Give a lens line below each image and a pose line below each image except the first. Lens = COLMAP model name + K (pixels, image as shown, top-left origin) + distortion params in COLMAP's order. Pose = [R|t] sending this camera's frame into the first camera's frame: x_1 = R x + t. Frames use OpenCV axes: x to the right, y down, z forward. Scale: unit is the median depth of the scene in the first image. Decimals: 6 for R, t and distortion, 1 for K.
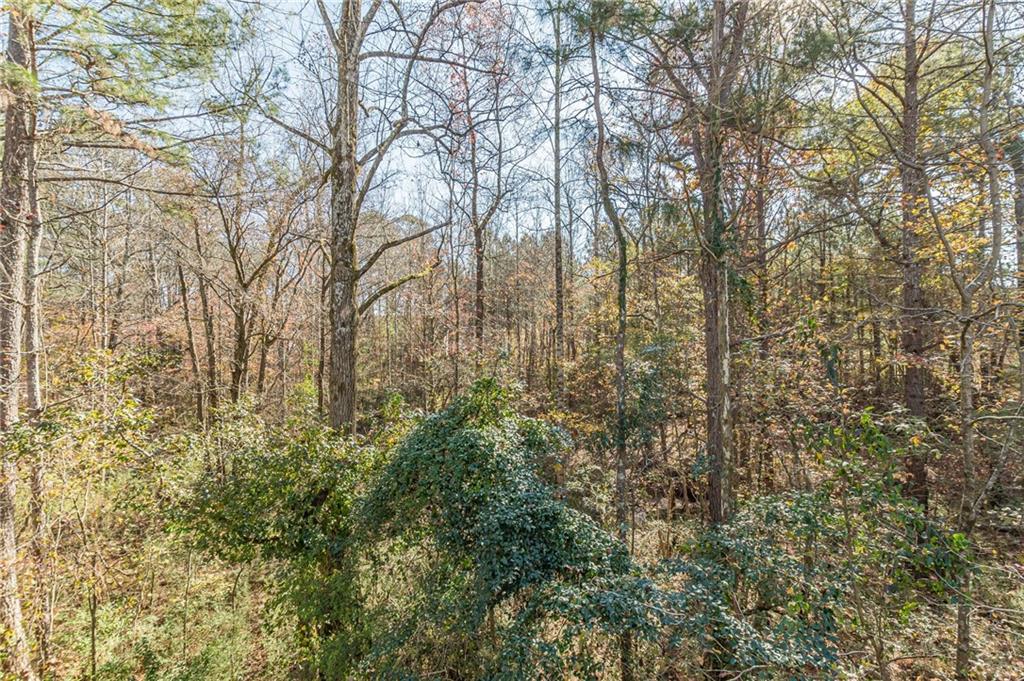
lens RADIAL K [[460.7, 0, 509.7], [0, 460.7, 349.2], [0, 0, 1]] dist [0.003740, 0.000406]
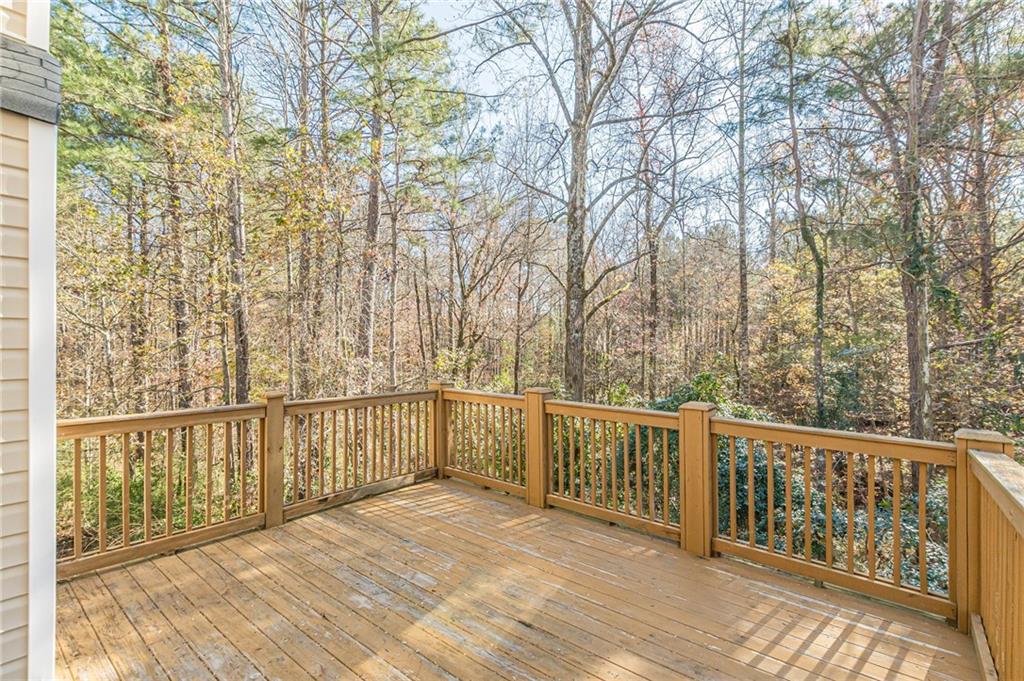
lens RADIAL K [[460.7, 0, 508.7], [0, 460.7, 336.9], [0, 0, 1]] dist [0.003740, 0.000406]
pose [[0.948161, -0.000600, -0.317790, -0.121767], [-0.005392, 0.999824, -0.017975, -0.011979], [0.317745, 0.018757, 0.947991, -0.334998]]
